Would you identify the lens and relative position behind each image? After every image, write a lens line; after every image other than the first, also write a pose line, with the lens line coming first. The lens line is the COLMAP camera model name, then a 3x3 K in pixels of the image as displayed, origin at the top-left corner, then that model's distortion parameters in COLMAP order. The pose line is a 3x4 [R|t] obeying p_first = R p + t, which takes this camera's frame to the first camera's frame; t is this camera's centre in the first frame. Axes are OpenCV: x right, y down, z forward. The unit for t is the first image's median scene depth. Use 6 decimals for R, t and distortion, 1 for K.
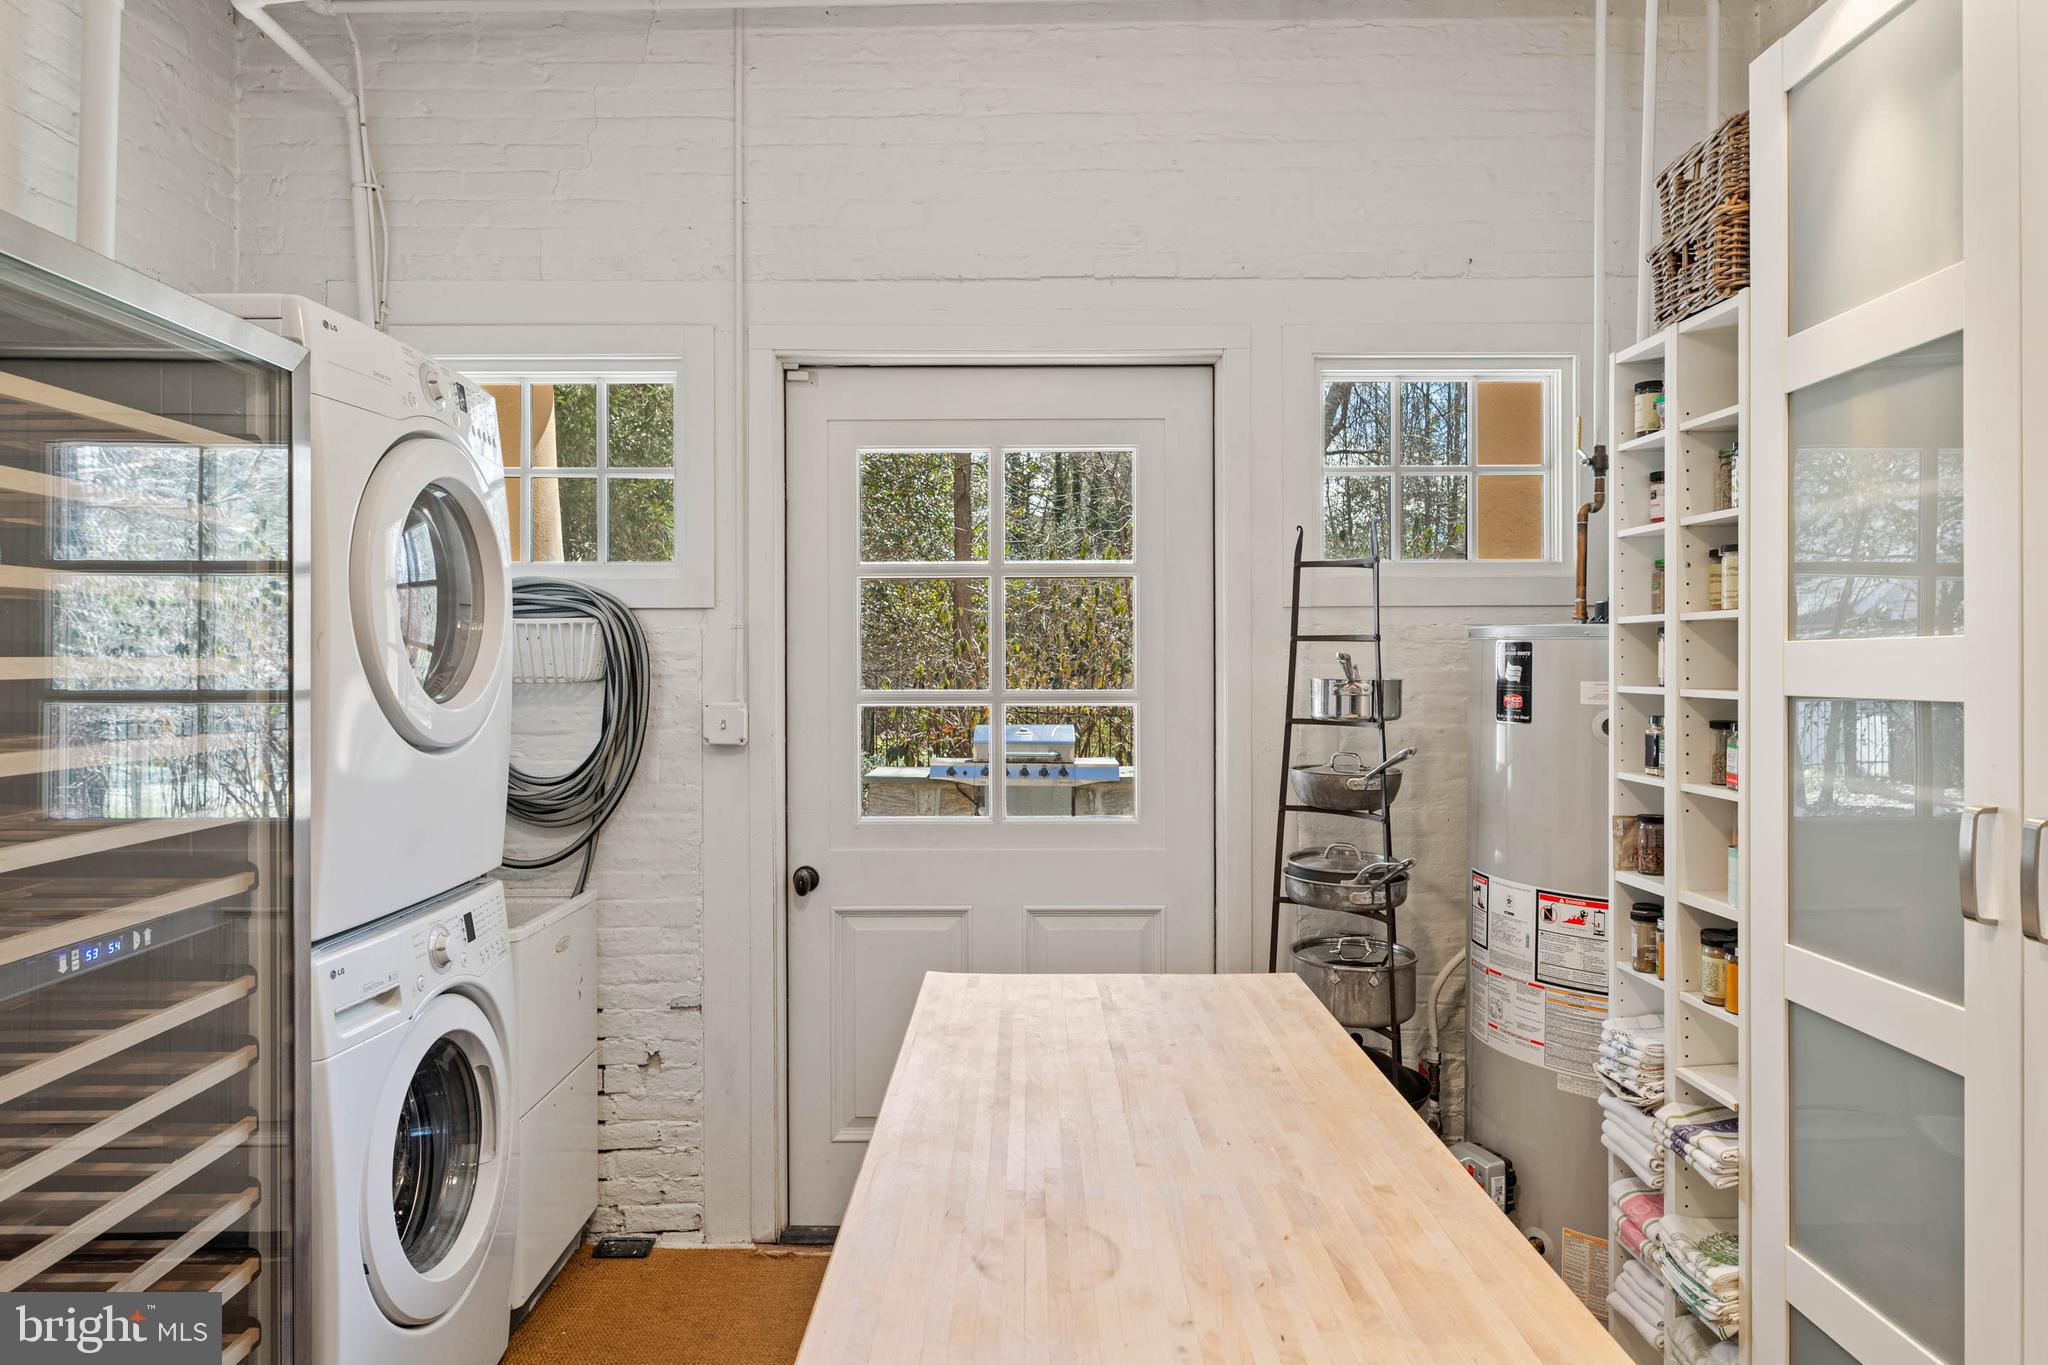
lens RADIAL K [[1182.8, 0, 1023.8], [0, 1182.8, 670.8], [0, 0, 1]] dist [0.003101, -0.001047]
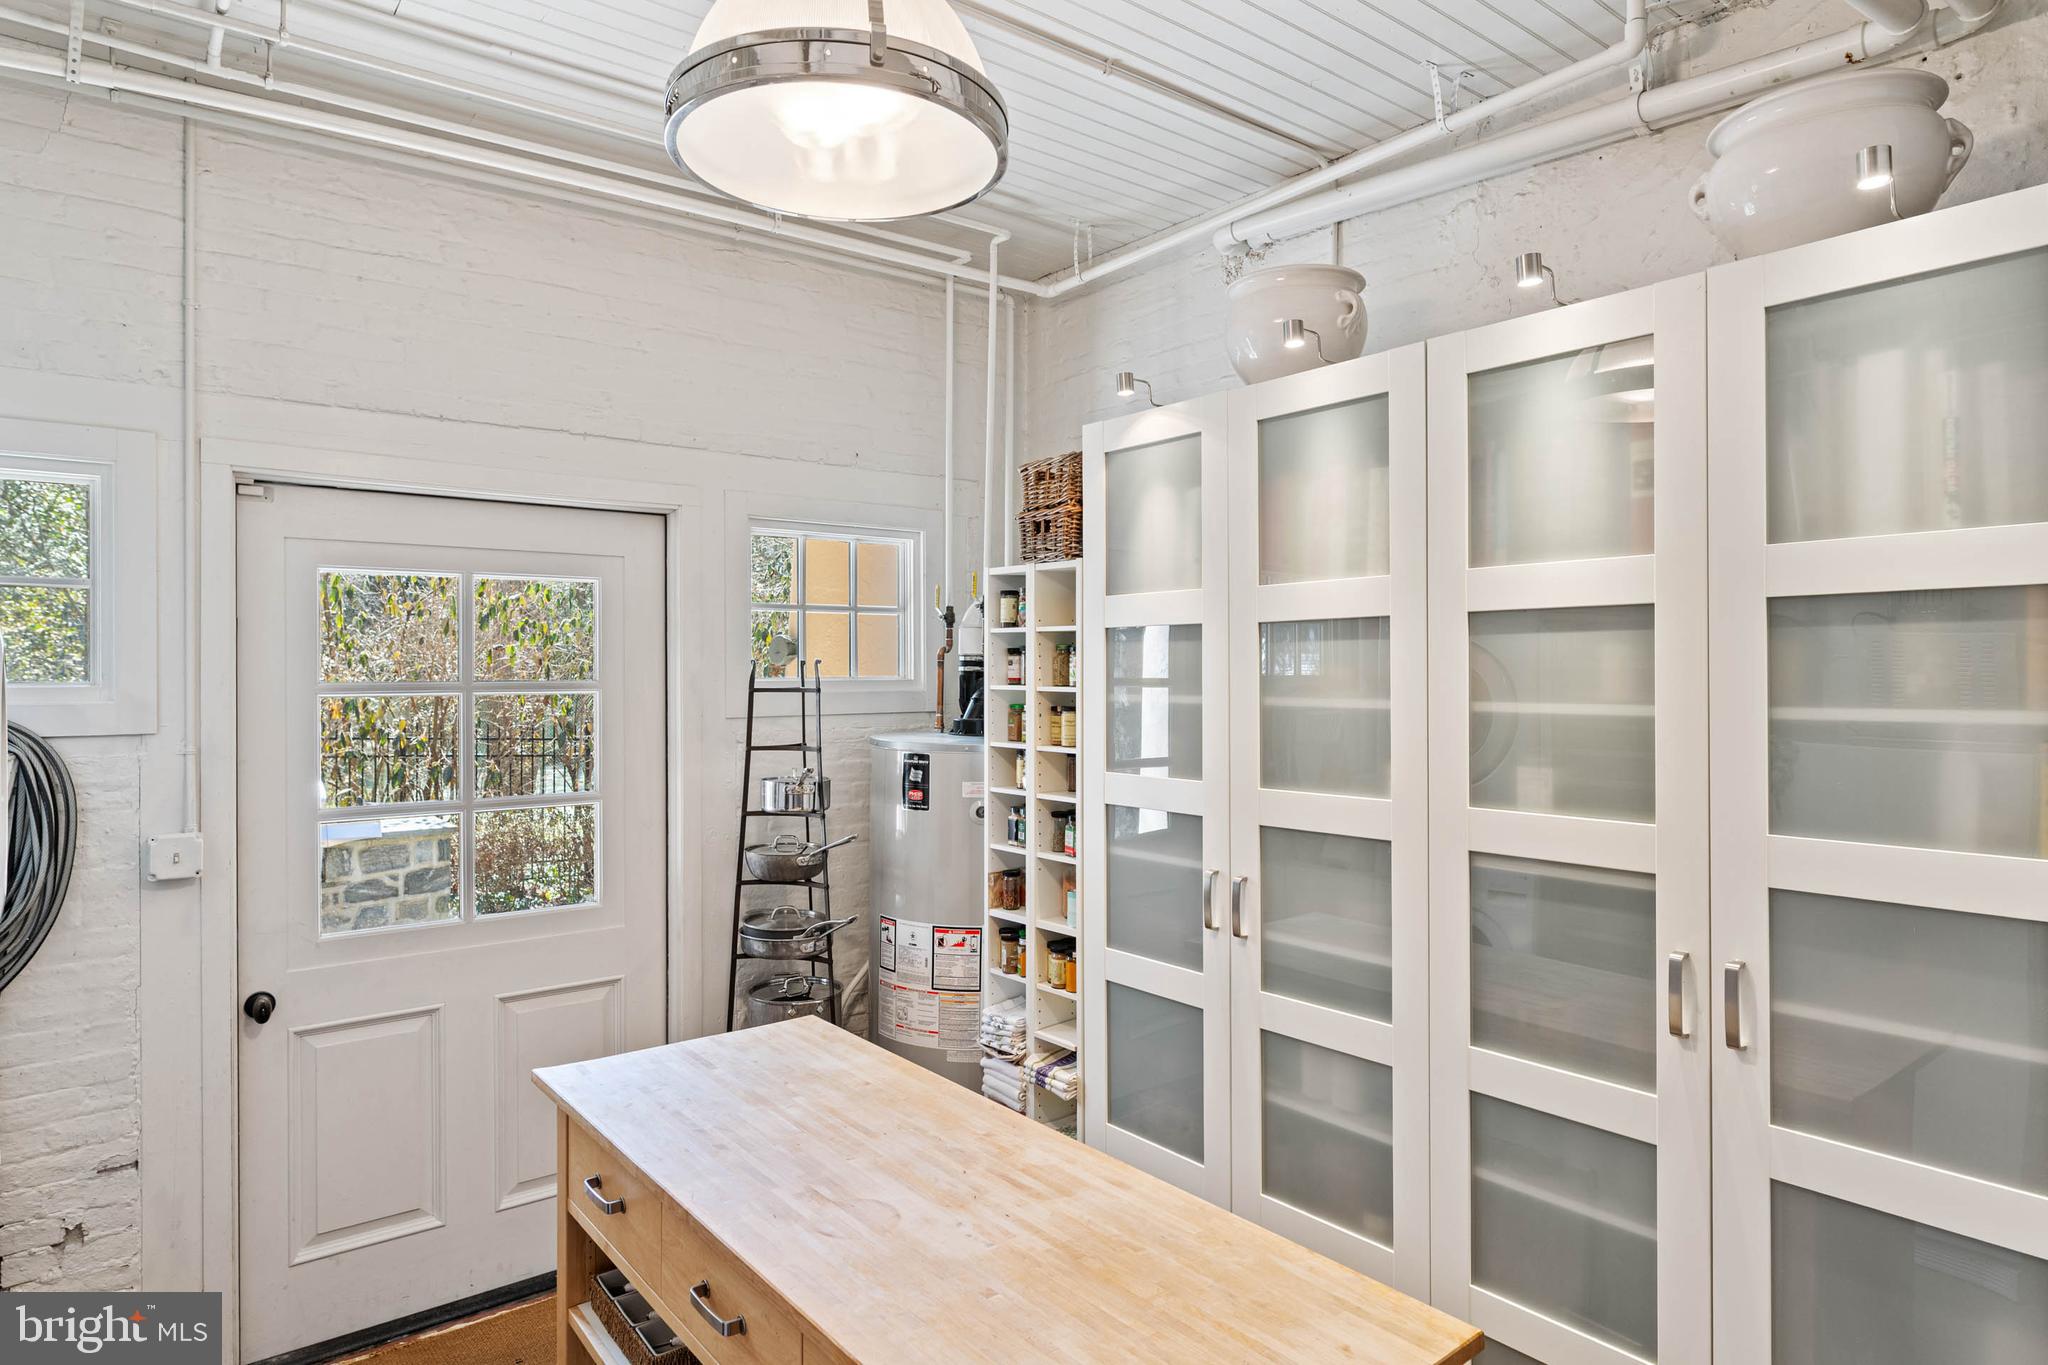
lens RADIAL K [[1182.8, 0, 1018.5], [0, 1182.8, 679.0], [0, 0, 1]] dist [0.003101, -0.001047]
pose [[0.786544, -0.003193, 0.617526, -0.391165], [0.003284, 0.999994, 0.000989, -0.122518], [-0.617526, 0.001250, 0.786550, -0.206653]]
